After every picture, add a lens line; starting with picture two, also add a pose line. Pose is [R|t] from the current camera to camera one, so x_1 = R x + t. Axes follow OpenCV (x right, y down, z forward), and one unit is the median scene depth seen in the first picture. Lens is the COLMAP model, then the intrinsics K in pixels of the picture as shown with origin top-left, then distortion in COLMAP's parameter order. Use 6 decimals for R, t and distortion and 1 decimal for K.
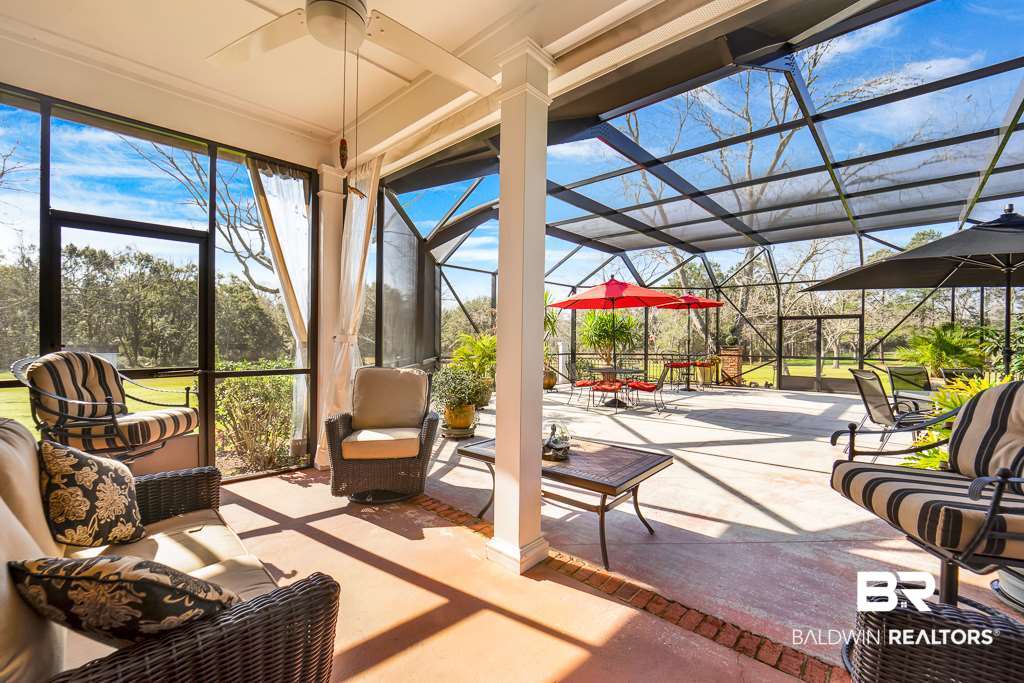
lens RADIAL K [[430.3, 0, 508.3], [0, 430.3, 344.5], [0, 0, 1]] dist [0.000050, -0.000005]
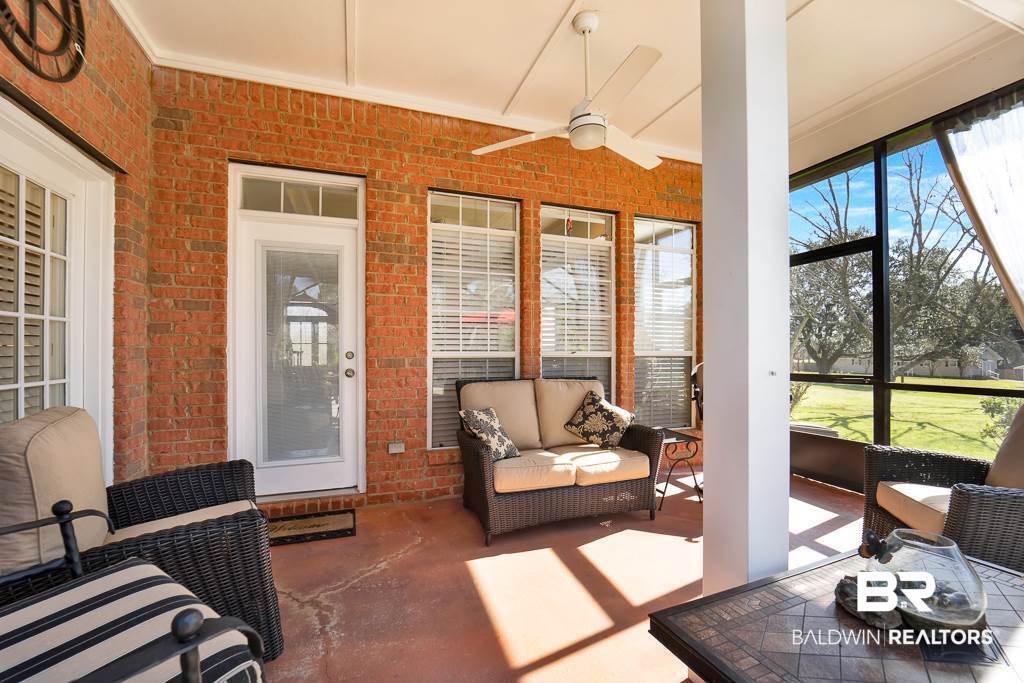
lens RADIAL K [[430.3, 0, 508.3], [0, 430.3, 344.5], [0, 0, 1]] dist [0.000050, -0.000005]
pose [[-0.461408, -0.015187, -0.887058, 0.814985], [-0.008039, 0.999884, -0.012937, -0.001486], [0.887151, 0.001162, -0.461477, 1.095061]]
